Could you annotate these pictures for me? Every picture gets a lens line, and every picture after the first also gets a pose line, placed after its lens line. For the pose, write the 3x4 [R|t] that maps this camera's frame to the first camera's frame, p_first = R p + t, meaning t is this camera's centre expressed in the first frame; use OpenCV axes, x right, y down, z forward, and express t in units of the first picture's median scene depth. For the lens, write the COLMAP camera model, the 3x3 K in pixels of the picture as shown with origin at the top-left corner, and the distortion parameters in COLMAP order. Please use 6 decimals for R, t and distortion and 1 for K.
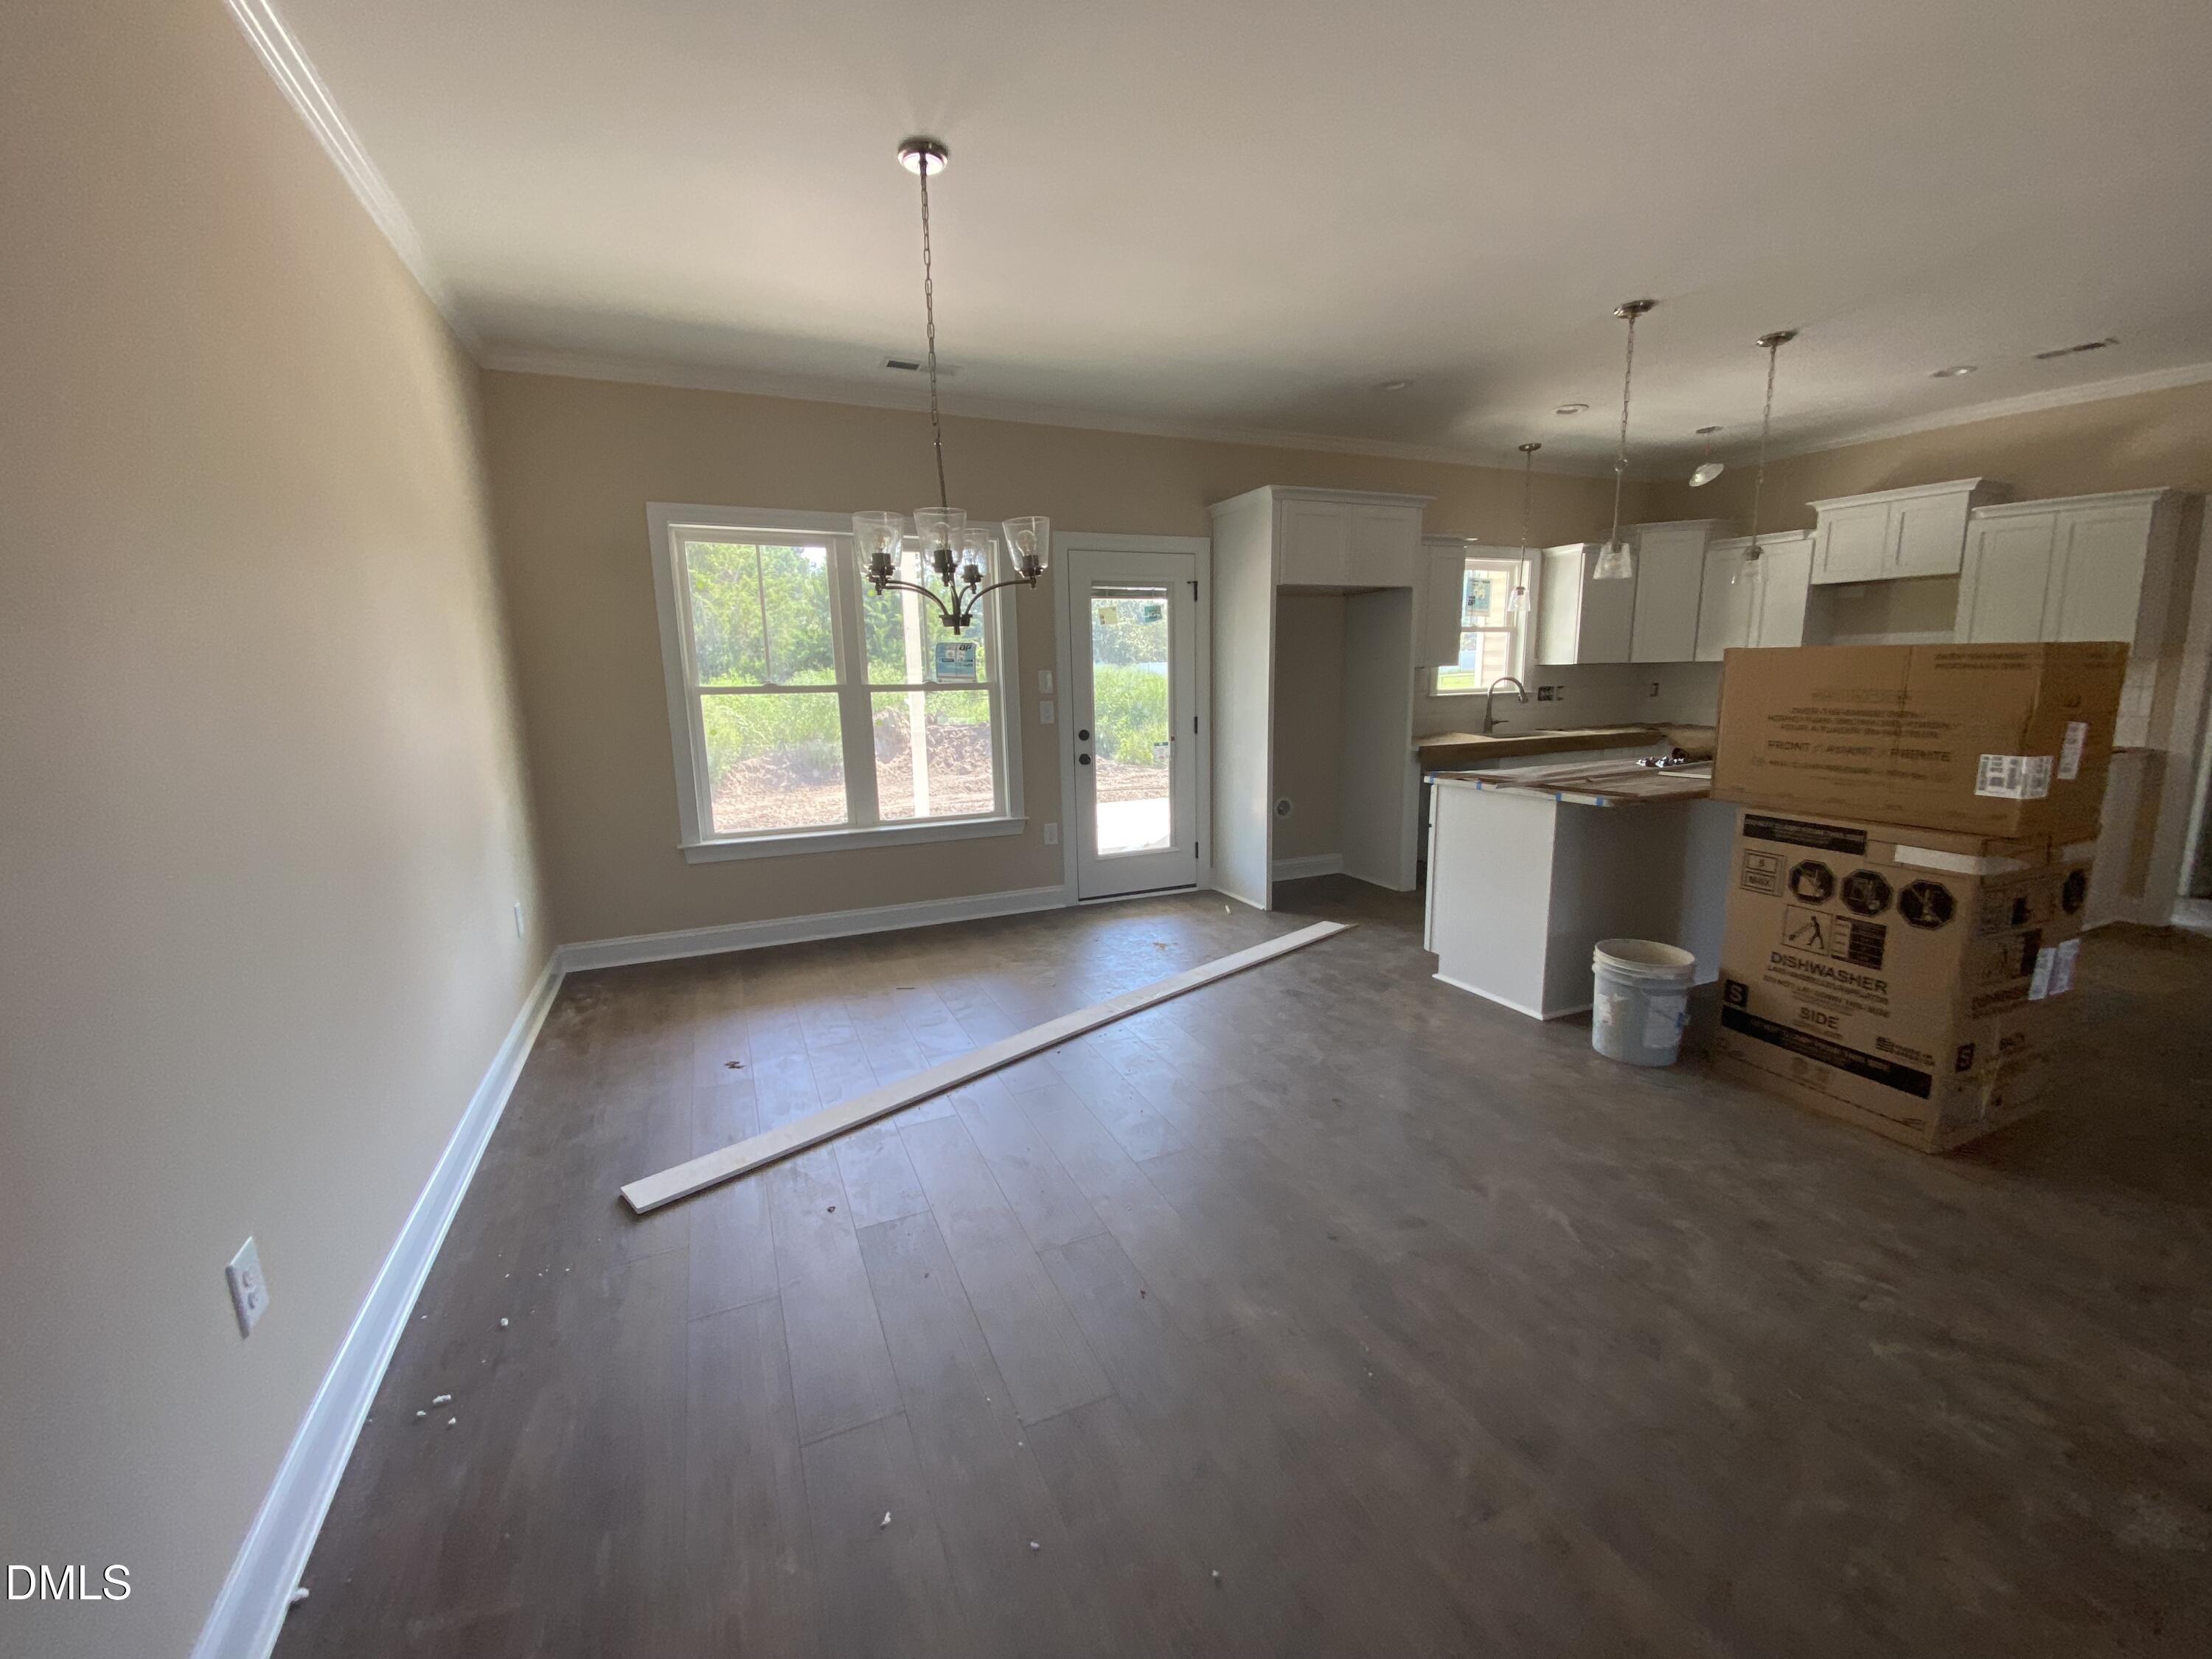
lens RADIAL K [[890.9, 0, 1106.0], [0, 890.9, 829.5], [0, 0, 1]] dist [0.008134, -0.008333]
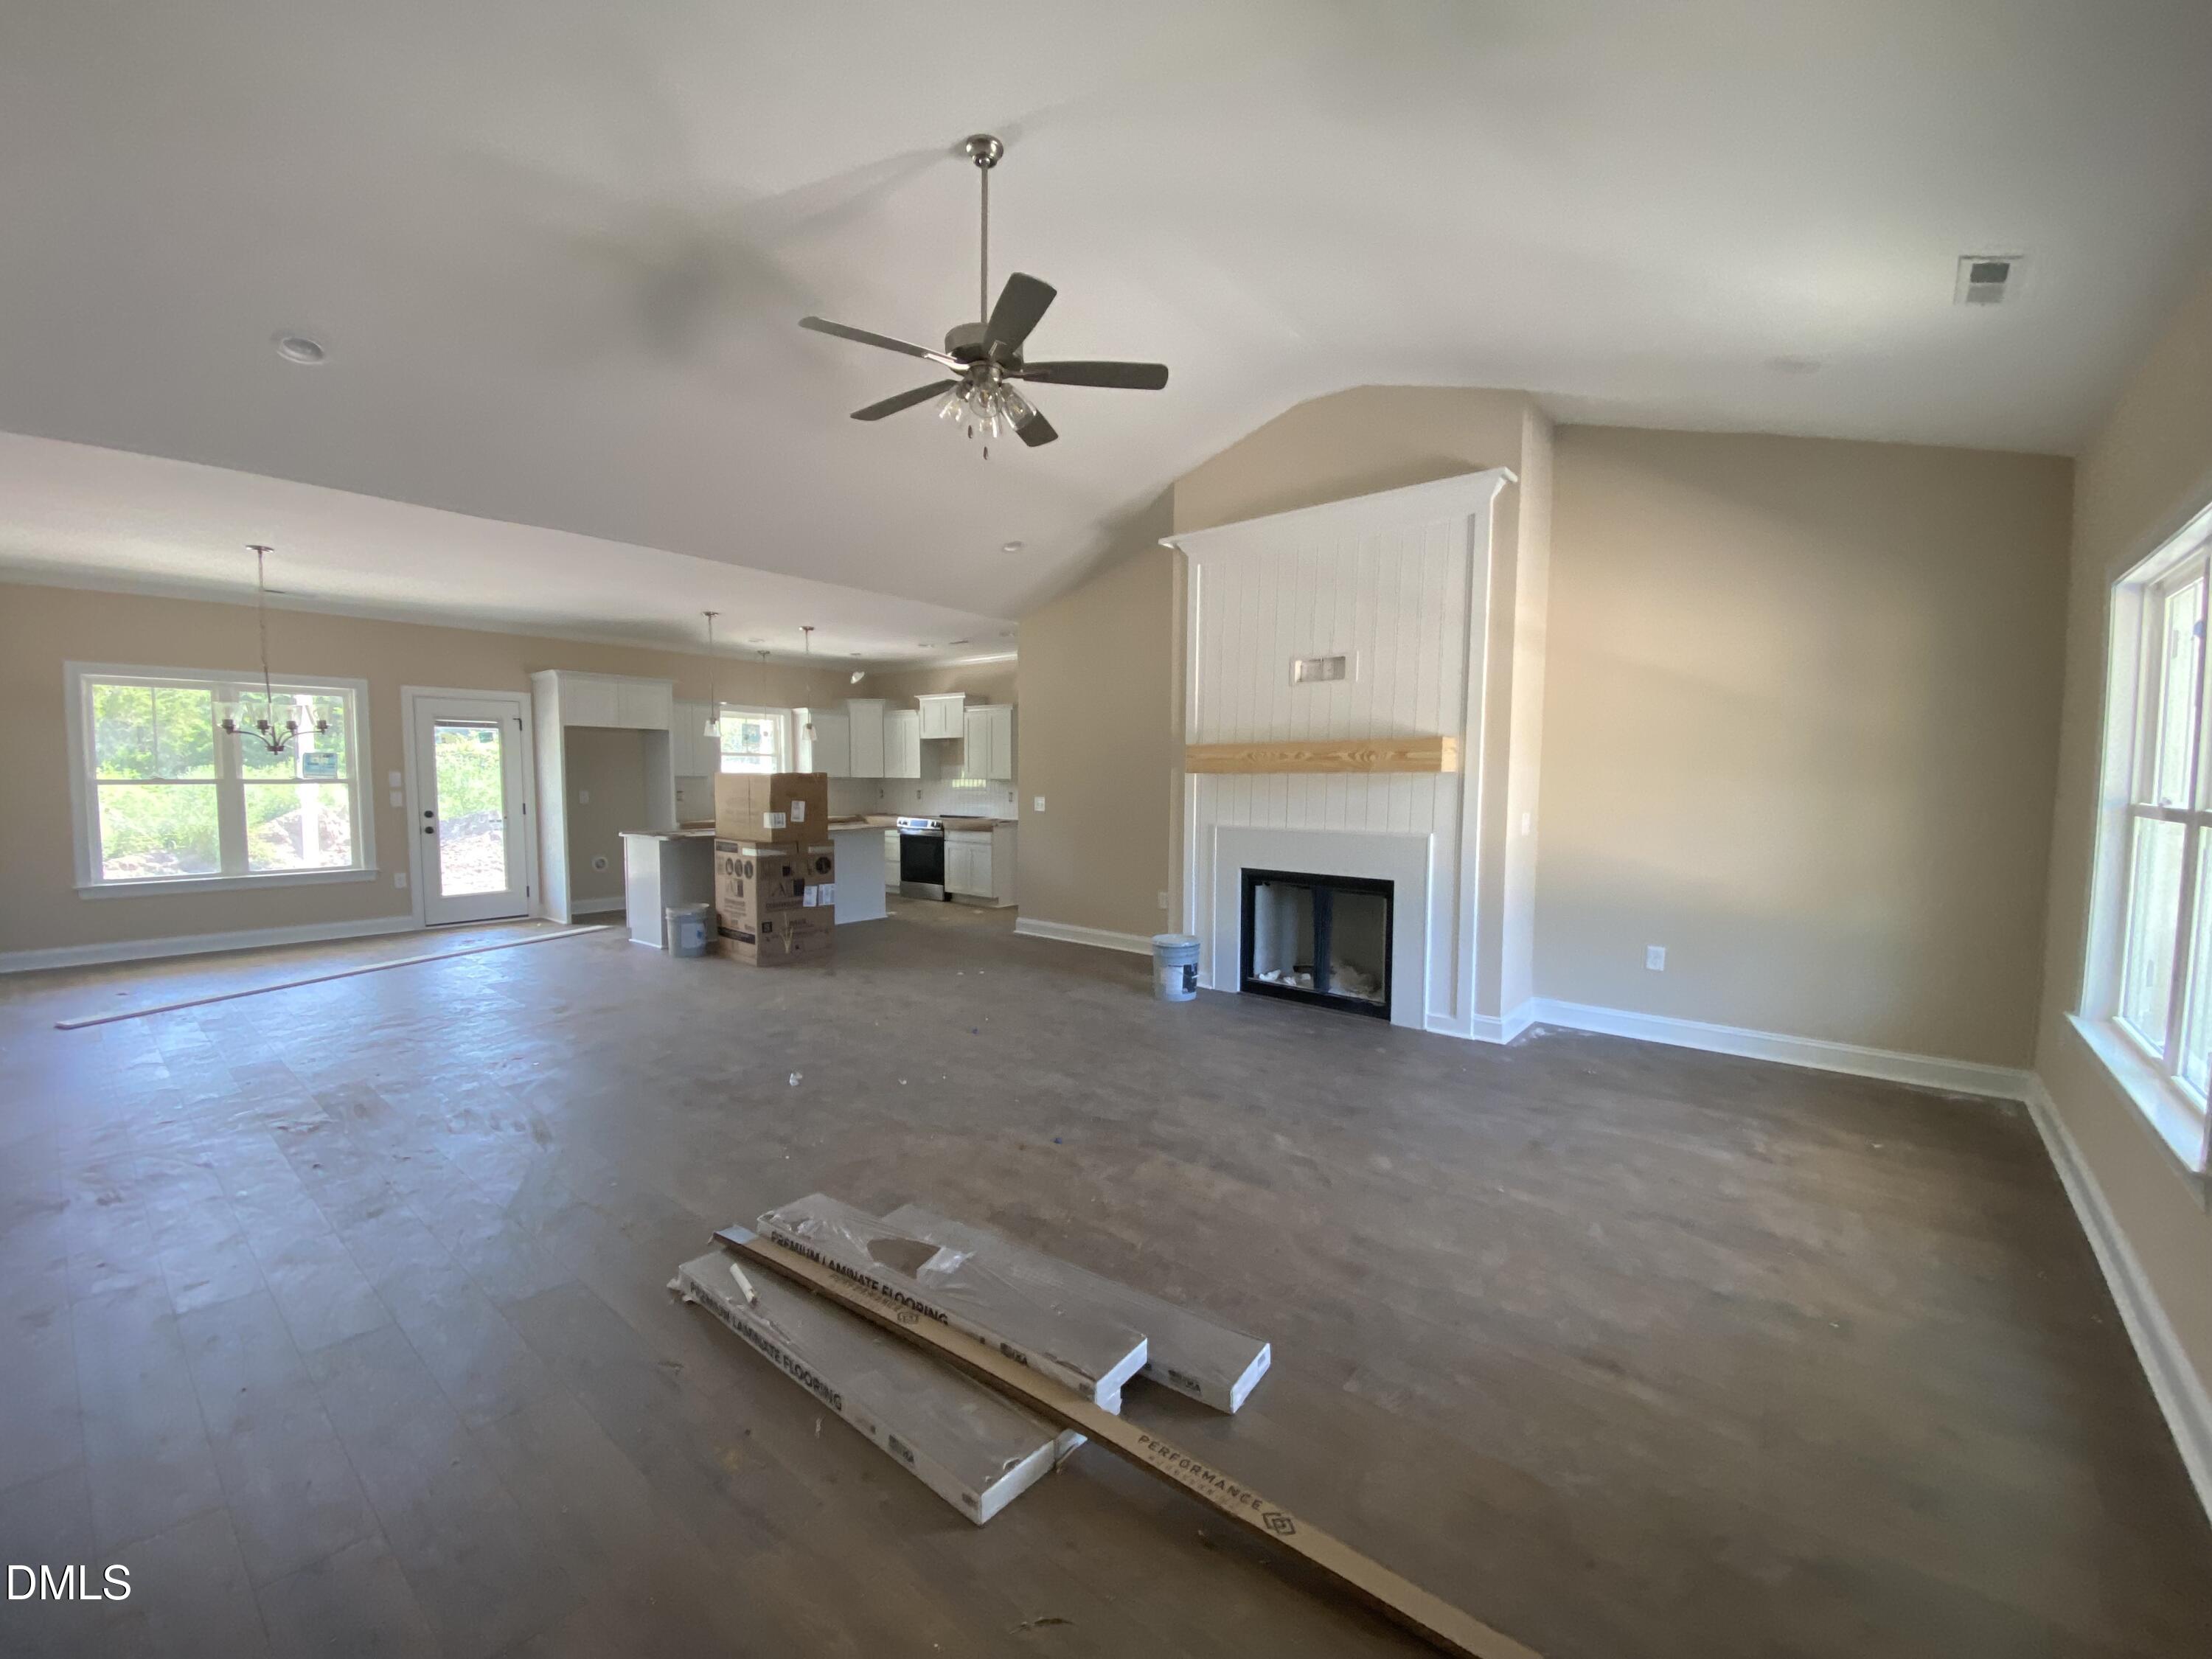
lens RADIAL K [[893.3, 0, 1135.2], [0, 893.3, 833.7], [0, 0, 1]] dist [0.000428, -0.012010]
pose [[0.885316, -0.003639, 0.464976, 0.341344], [0.056825, 0.993321, -0.100420, 0.150283], [-0.461505, 0.115325, 0.879610, -0.905920]]
